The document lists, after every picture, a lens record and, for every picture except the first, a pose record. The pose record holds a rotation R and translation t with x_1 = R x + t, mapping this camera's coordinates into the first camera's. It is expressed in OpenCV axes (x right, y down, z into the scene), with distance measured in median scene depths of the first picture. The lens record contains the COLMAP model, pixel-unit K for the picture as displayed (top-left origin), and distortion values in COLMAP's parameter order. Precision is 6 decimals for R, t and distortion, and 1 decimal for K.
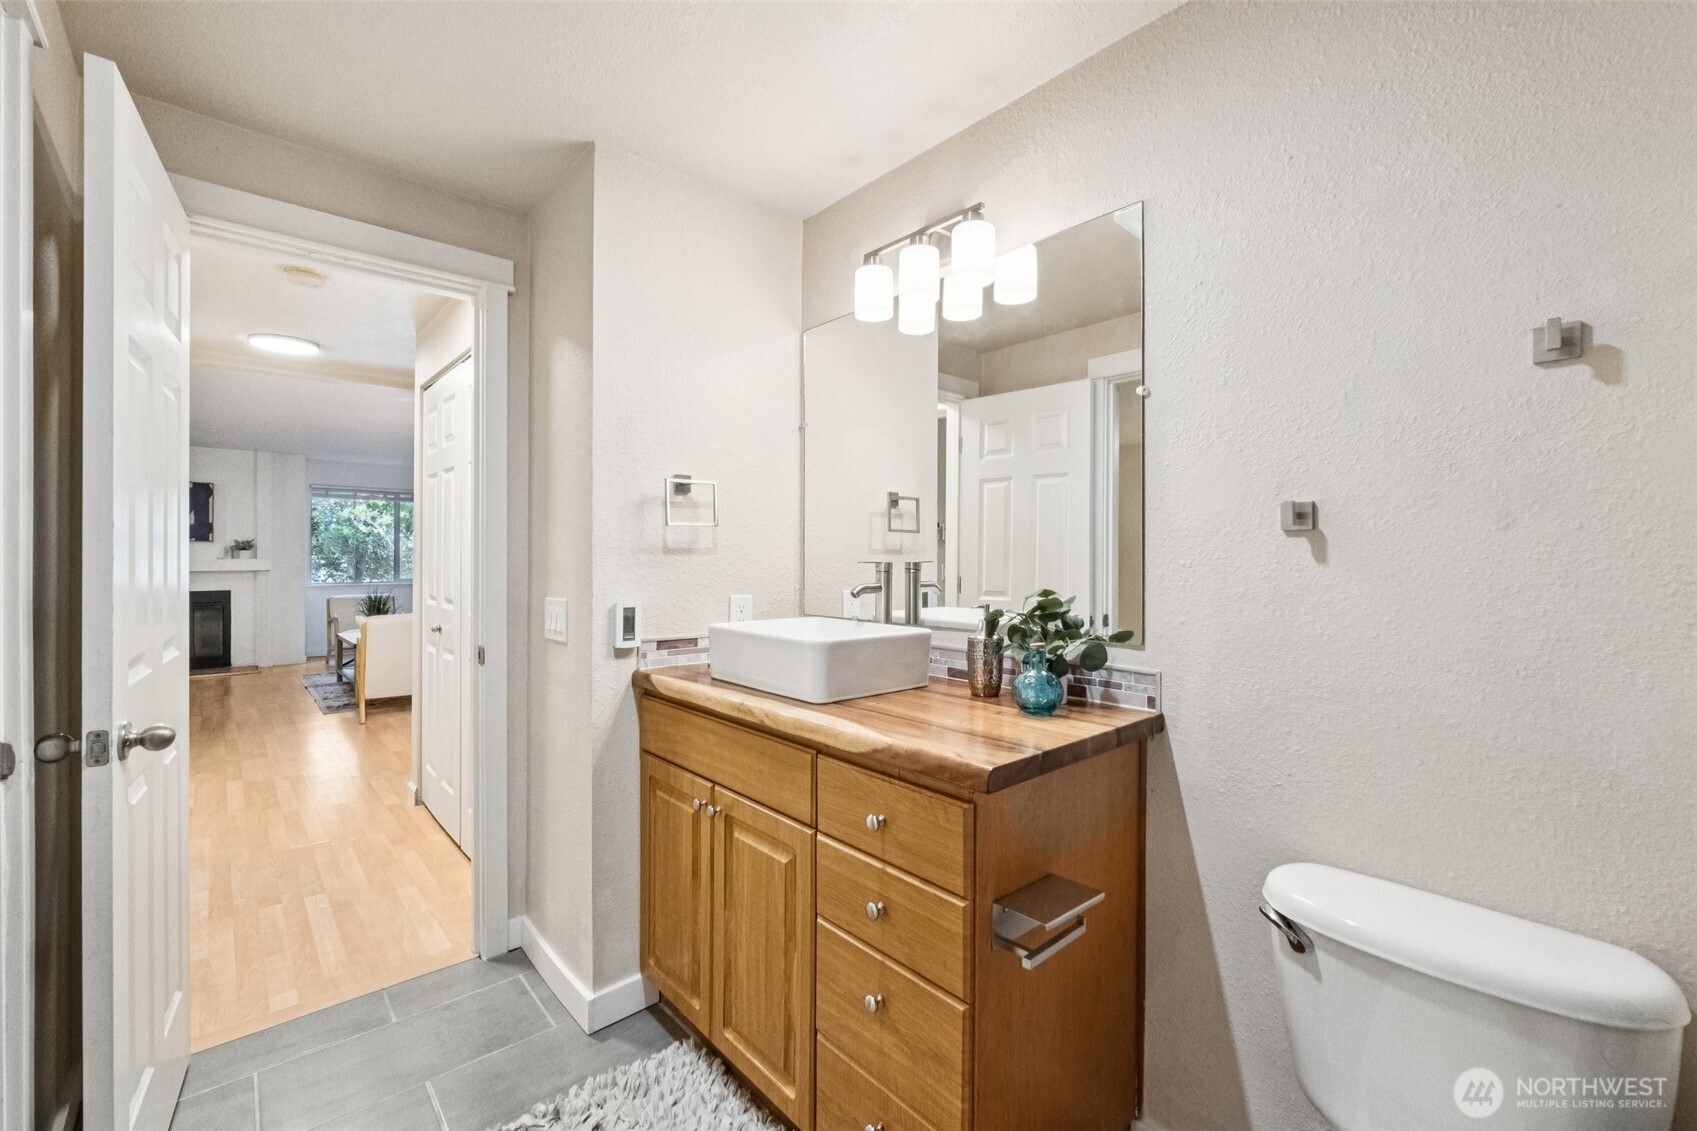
lens RADIAL K [[698.6, 0, 850.3], [0, 698.6, 552.6], [0, 0, 1]] dist [-0.018753, -0.000209]
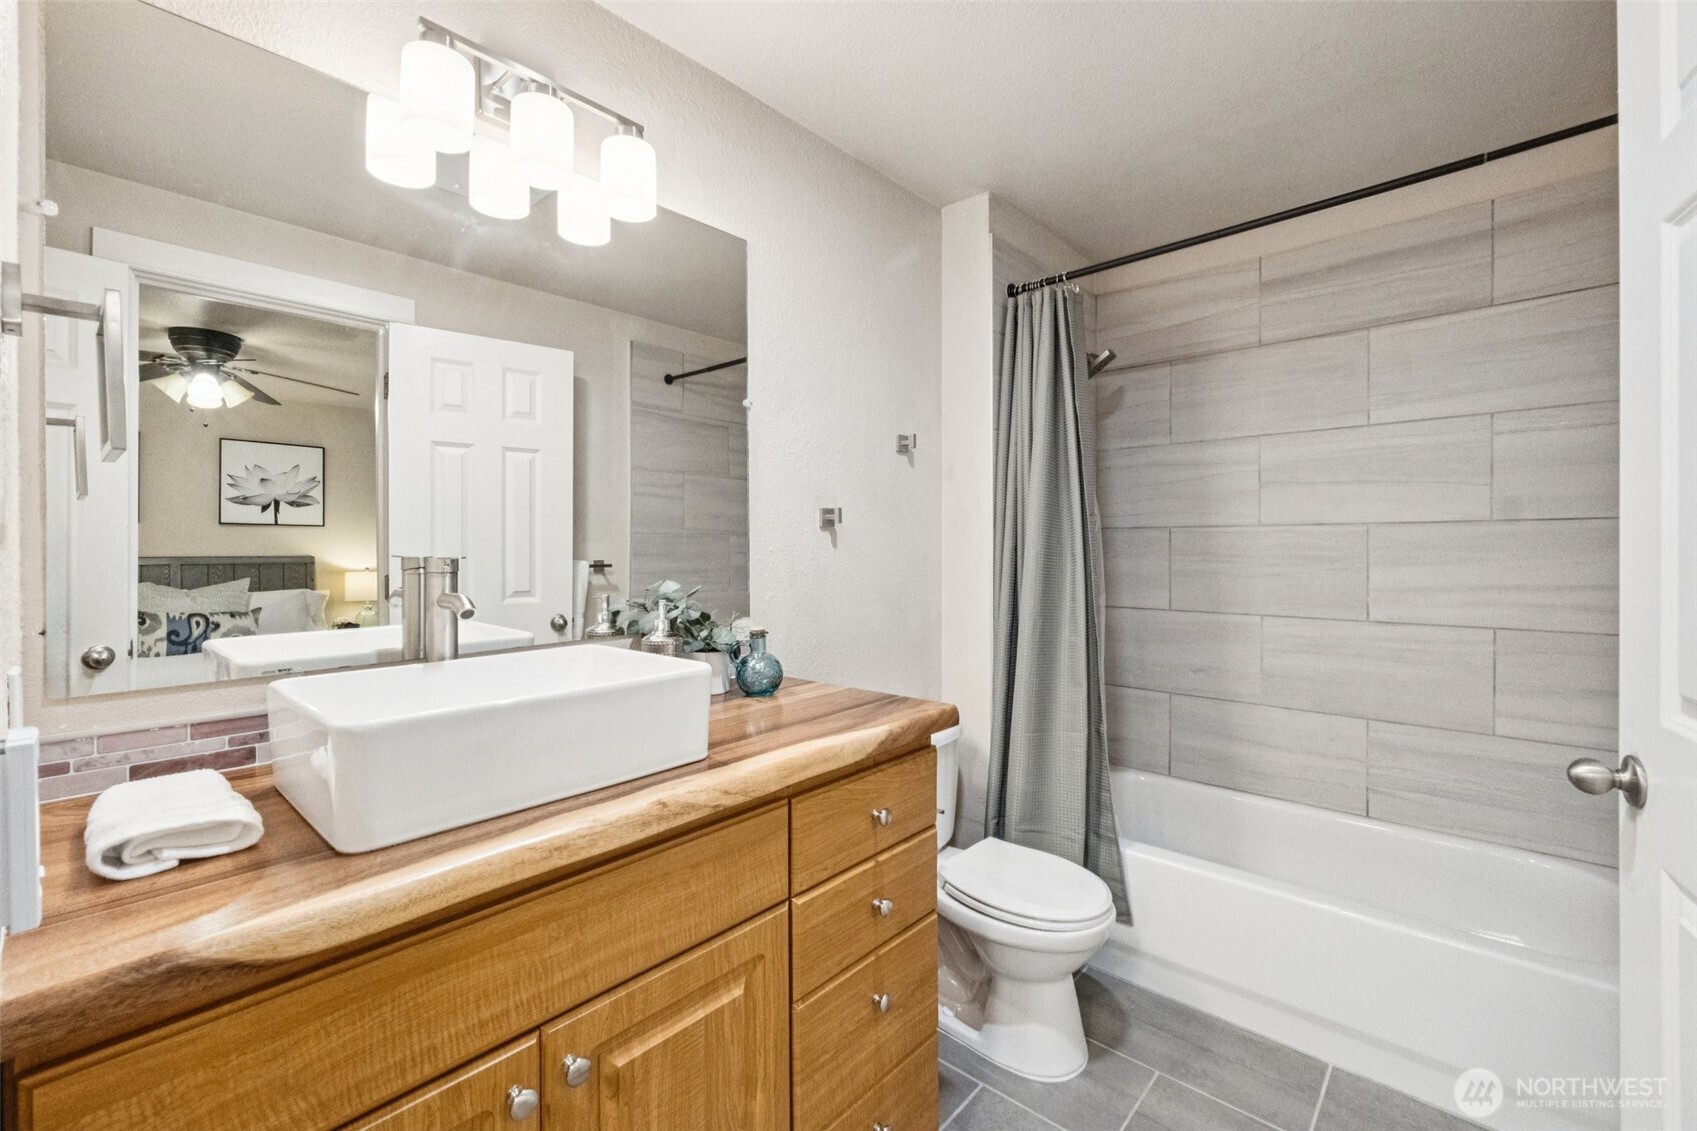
lens RADIAL K [[709.3, 0, 853.1], [0, 709.3, 560.9], [0, 0, 1]] dist [-0.003444, -0.000766]
pose [[-0.103443, -0.022024, 0.994392, -0.785853], [0.008799, 0.999695, 0.023057, 0.004224], [-0.994596, 0.011135, -0.103218, 0.951697]]
